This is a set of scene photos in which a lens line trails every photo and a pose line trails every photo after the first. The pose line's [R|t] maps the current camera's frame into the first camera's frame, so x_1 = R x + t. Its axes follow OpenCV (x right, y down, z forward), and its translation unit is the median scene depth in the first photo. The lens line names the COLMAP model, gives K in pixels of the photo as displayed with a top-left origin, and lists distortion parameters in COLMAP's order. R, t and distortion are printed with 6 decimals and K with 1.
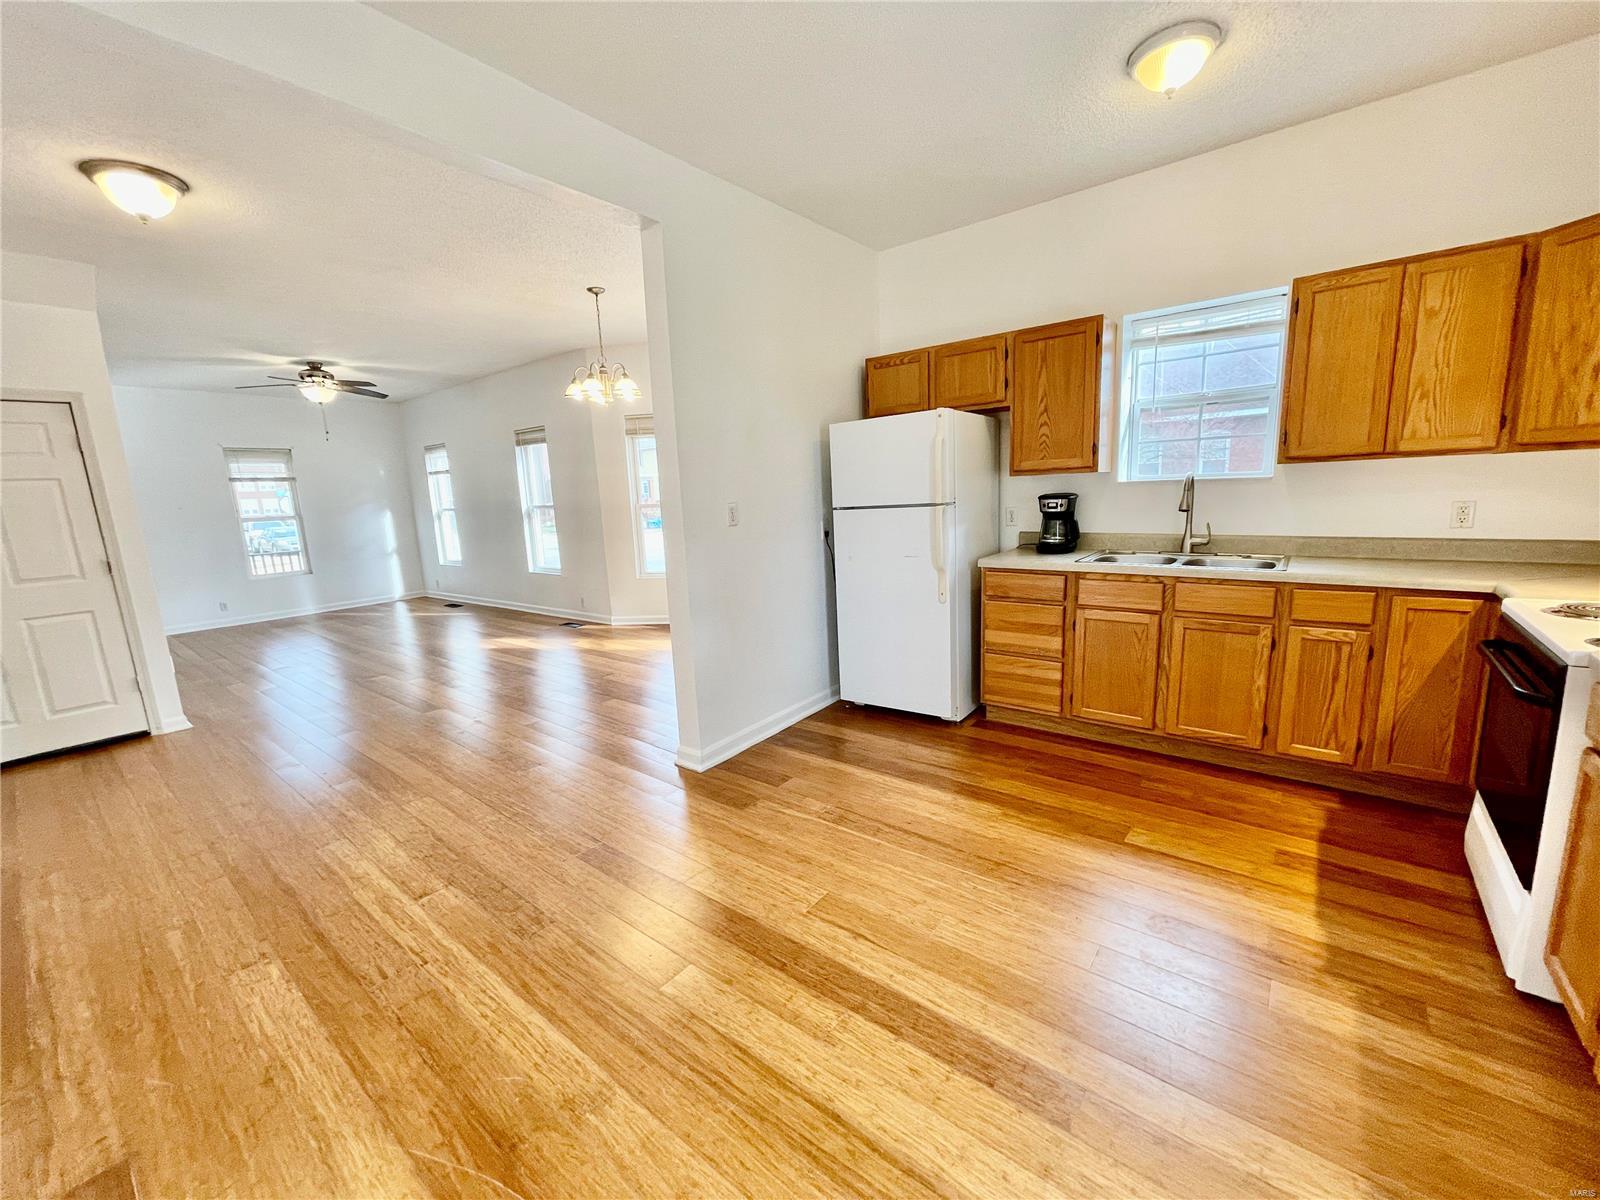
lens RADIAL K [[643.9, 0, 794.9], [0, 643.9, 605.1], [0, 0, 1]] dist [-0.000763, -0.000736]
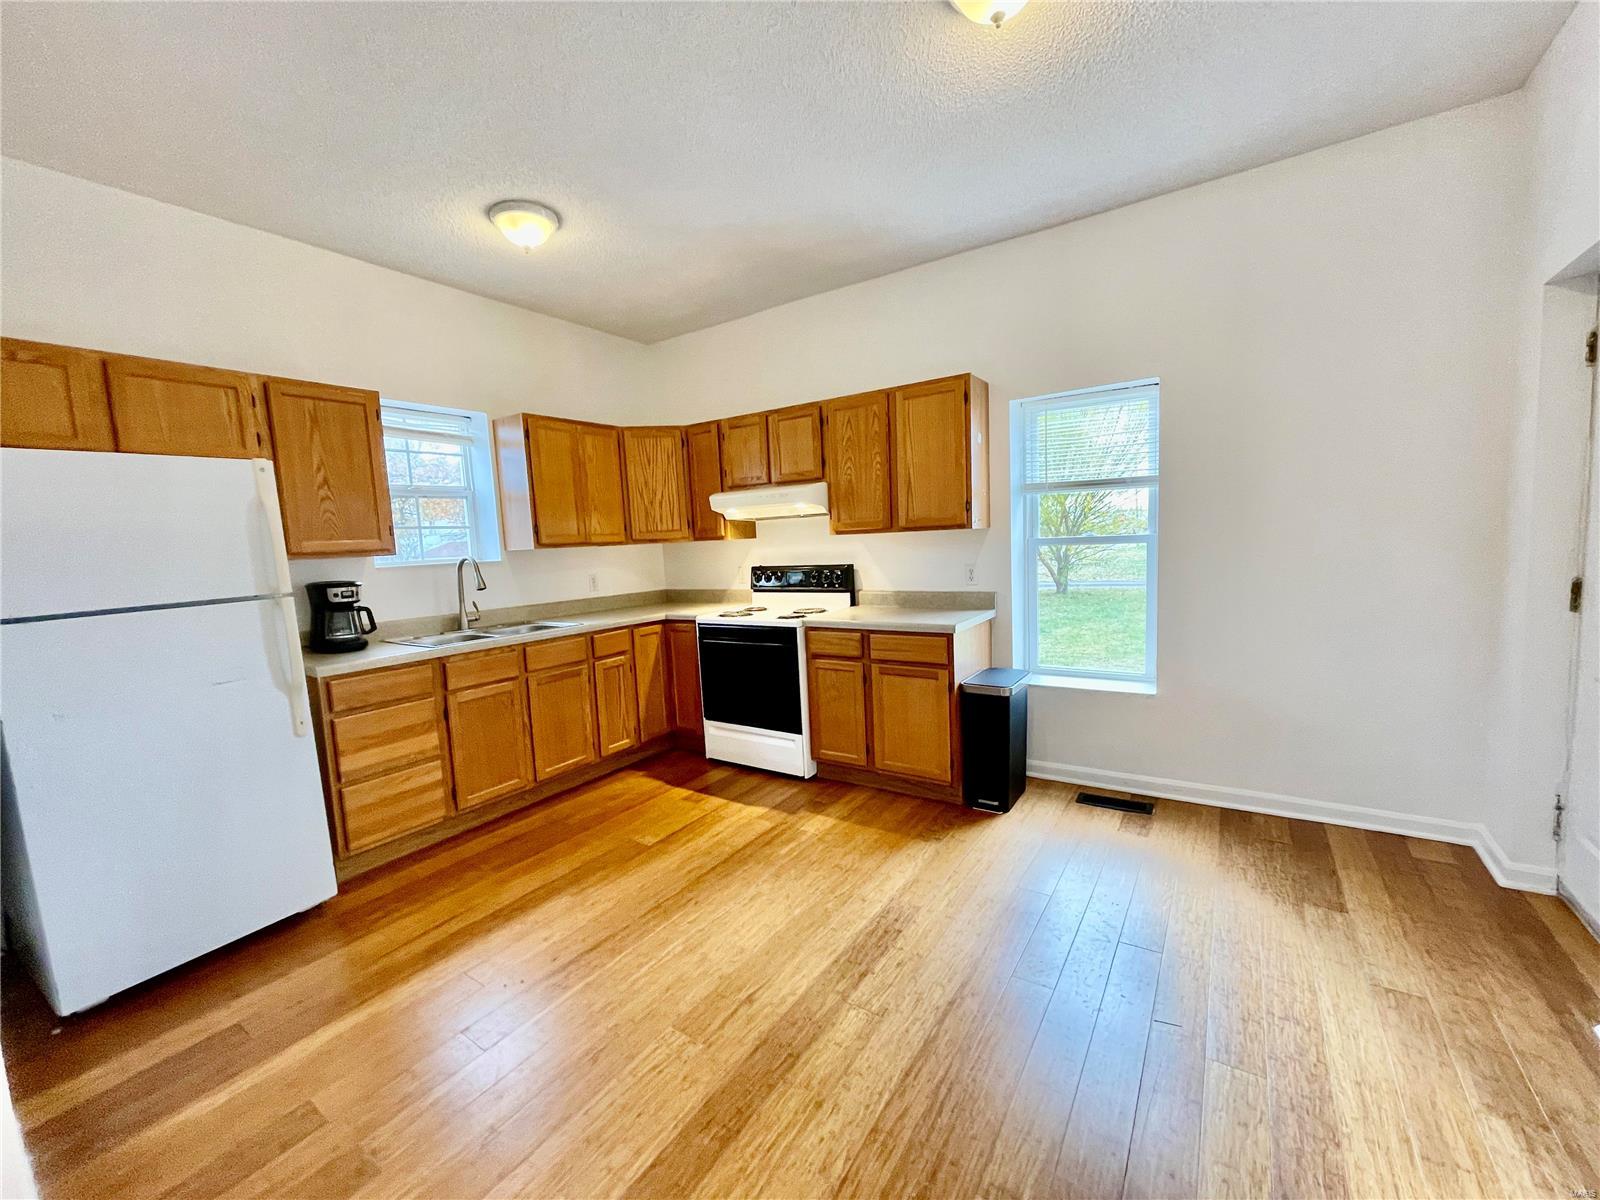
lens RADIAL K [[643.9, 0, 793.1], [0, 643.9, 605.8], [0, 0, 1]] dist [-0.000763, -0.000736]
pose [[-0.073671, -0.054556, 0.995789, -0.530985], [0.231519, 0.970288, 0.070287, -0.070983], [-0.970037, 0.235723, -0.058852, 0.541615]]
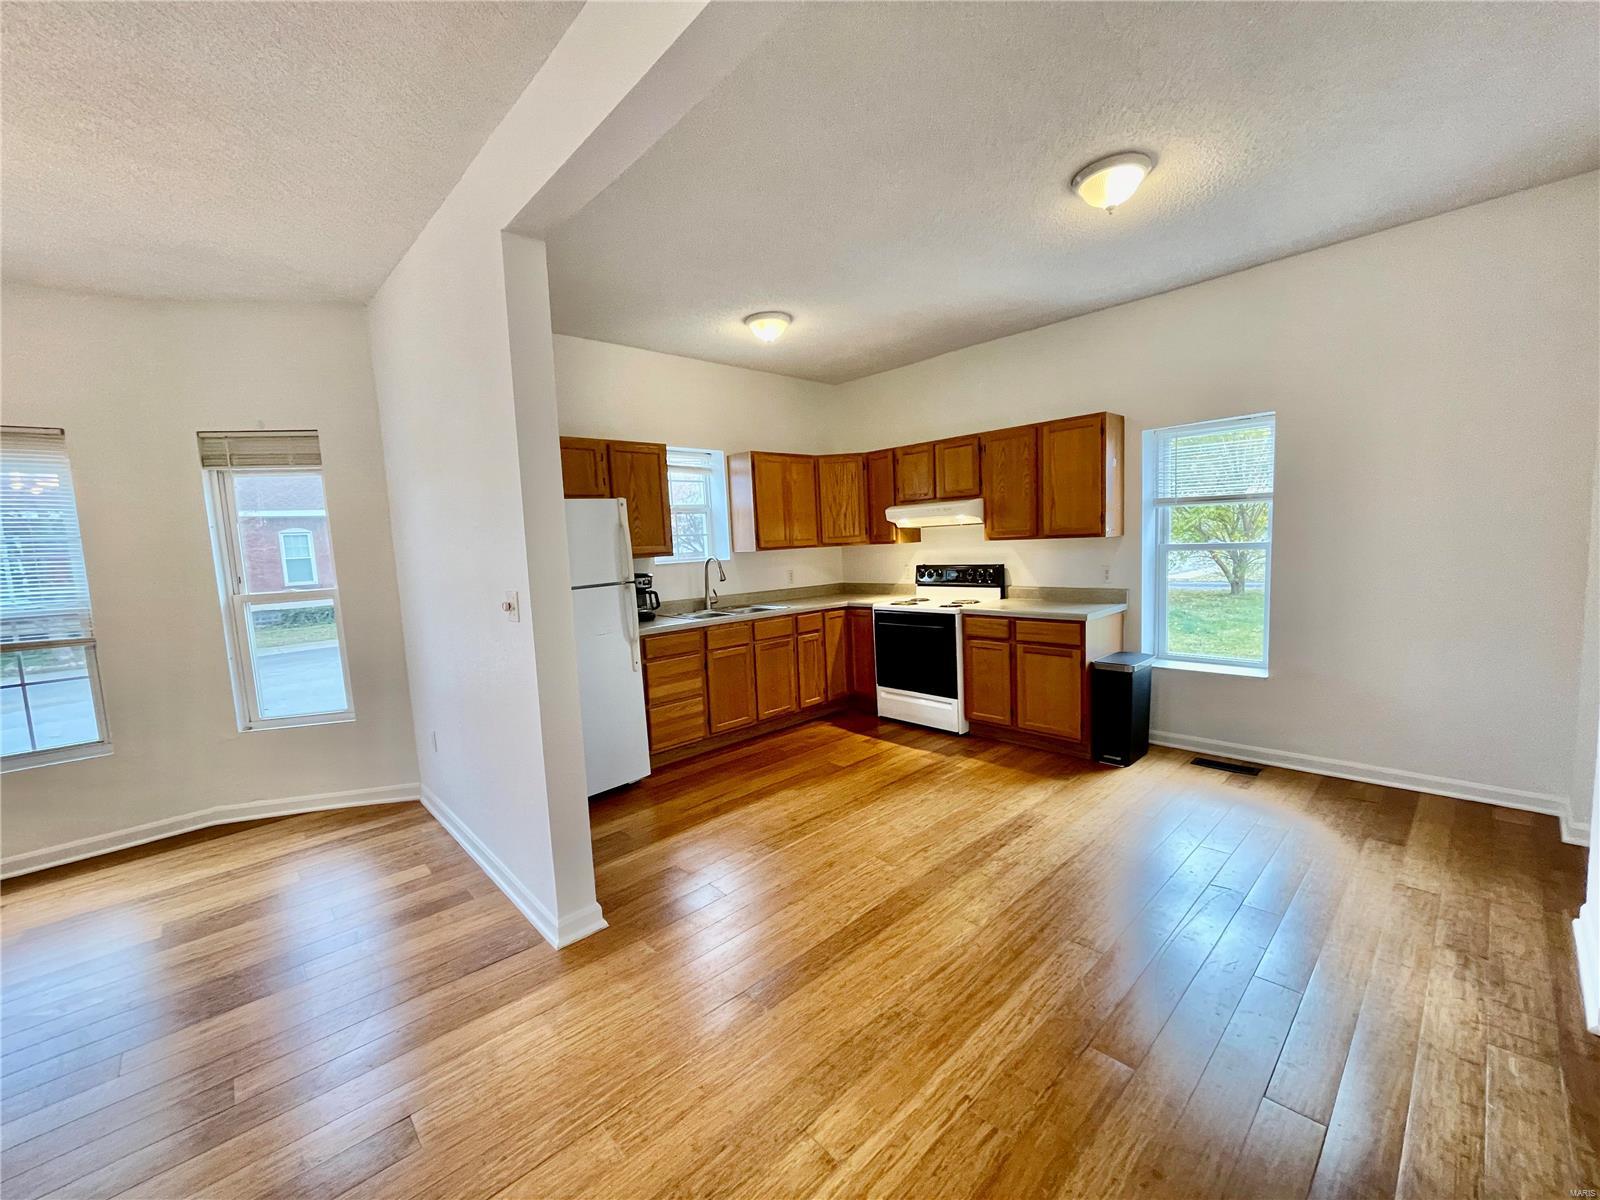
lens RADIAL K [[643.9, 0, 792.7], [0, 643.9, 605.6], [0, 0, 1]] dist [-0.000763, -0.000736]
pose [[0.151284, -0.061502, 0.986575, -0.875322], [0.219807, 0.975167, 0.027085, -0.090263], [-0.963742, 0.212758, 0.161046, 0.592104]]
